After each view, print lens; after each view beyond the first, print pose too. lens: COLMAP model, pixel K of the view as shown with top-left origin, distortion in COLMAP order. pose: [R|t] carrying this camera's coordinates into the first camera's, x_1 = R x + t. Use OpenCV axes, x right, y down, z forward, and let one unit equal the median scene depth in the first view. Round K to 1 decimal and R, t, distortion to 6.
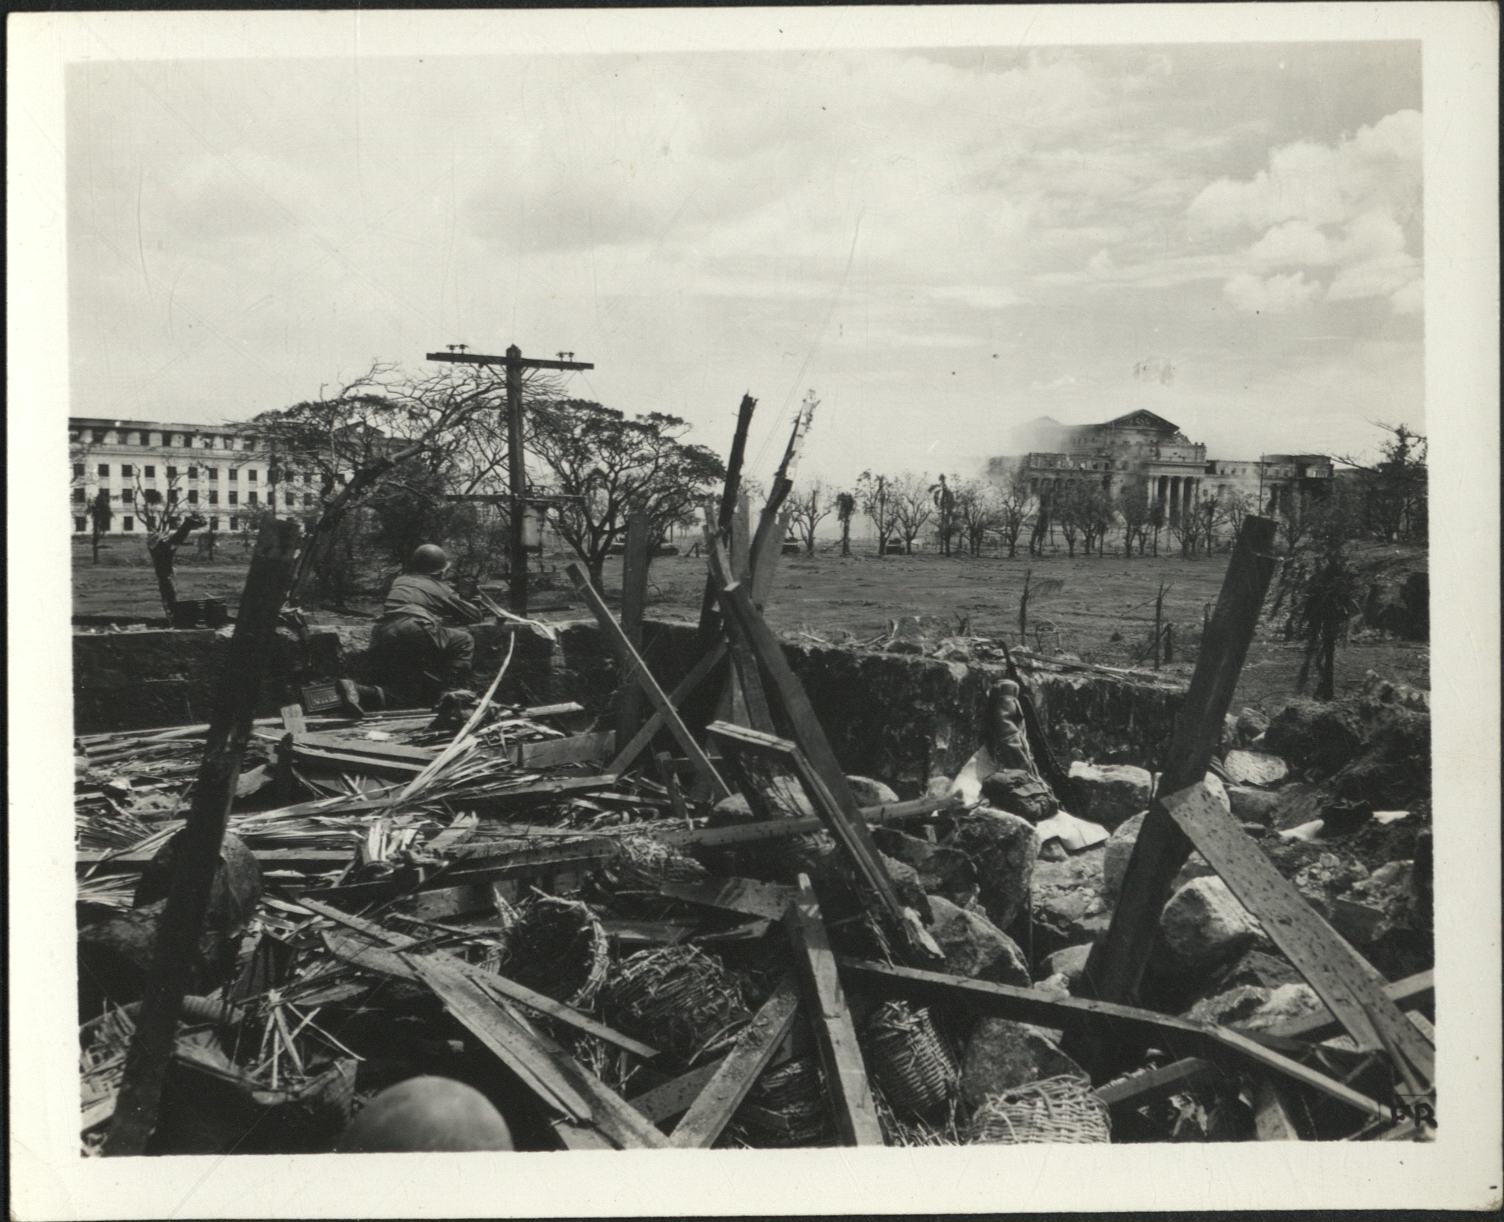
lens RADIAL K [[1694.3, 0, 802.9], [0, 1694.3, 630.7], [0, 0, 1]] dist [0.174295, -0.049570]
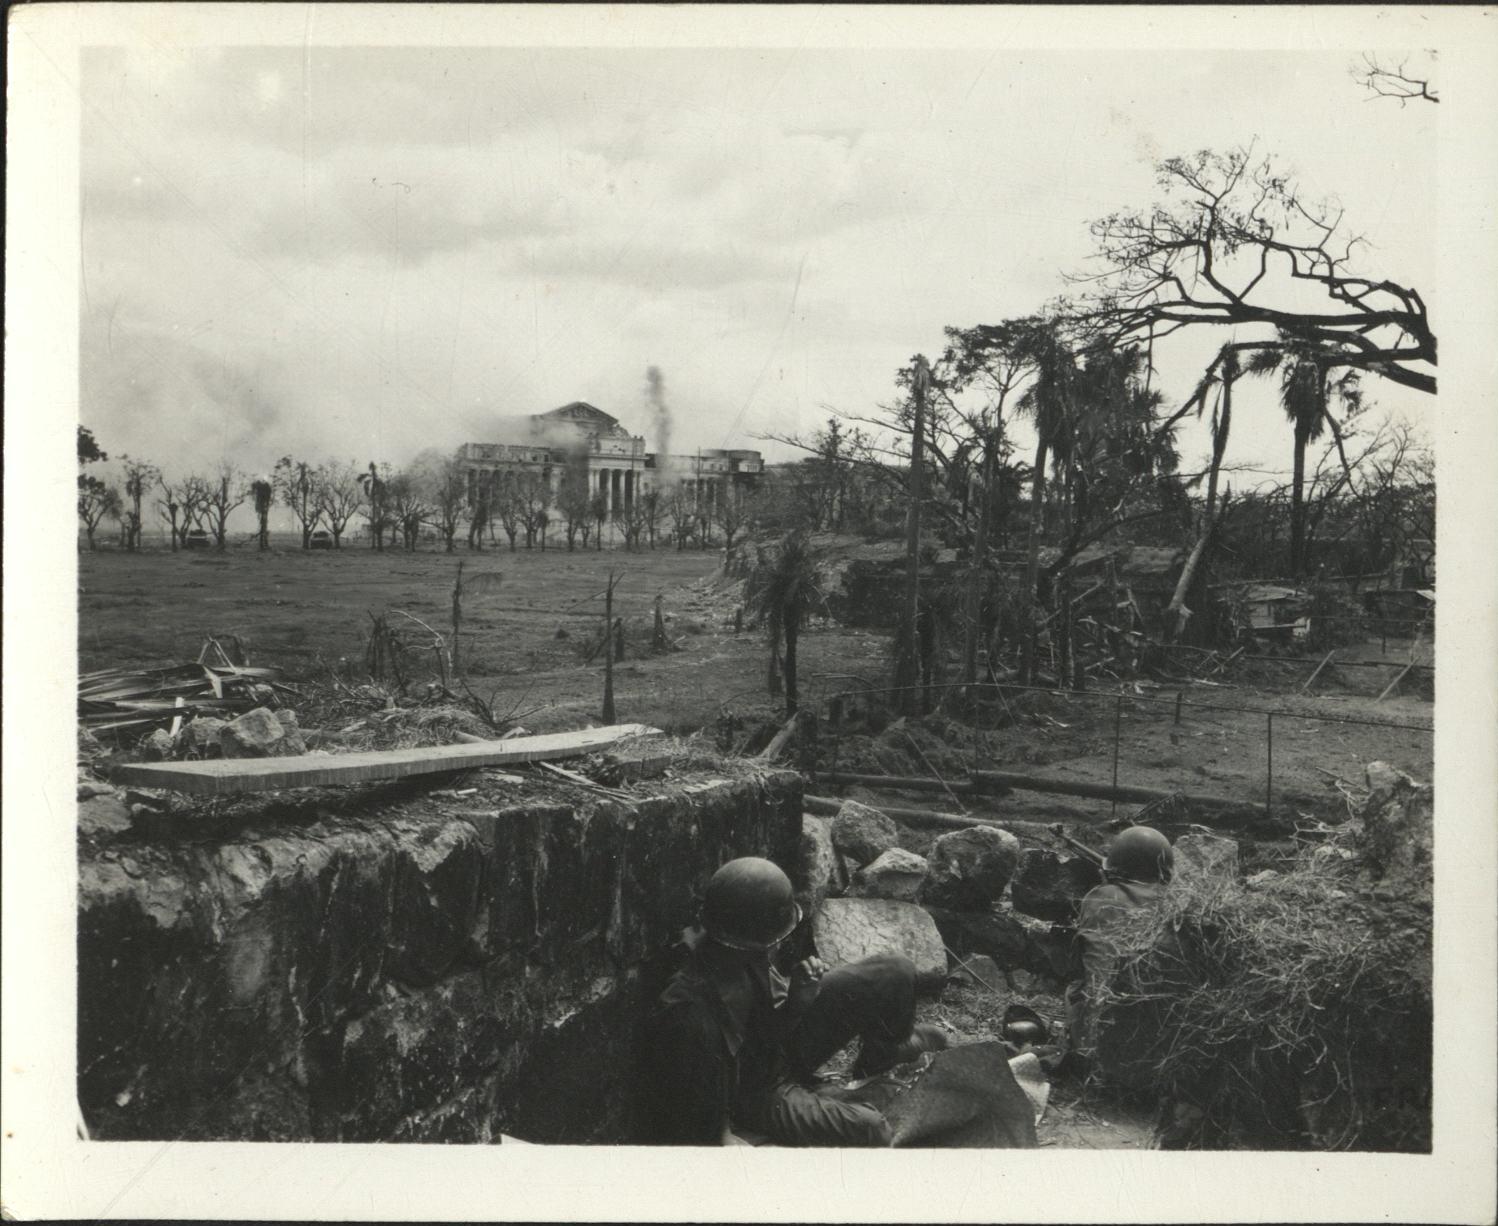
lens RADIAL K [[1577.8, 0, 805.1], [0, 1577.8, 649.6], [0, 0, 1]] dist [0.015338, -0.012892]
pose [[0.944234, -0.030118, 0.327896, 0.019394], [0.025179, 0.999497, 0.019297, -0.000645], [-0.328312, -0.009965, 0.944517, 0.106079]]
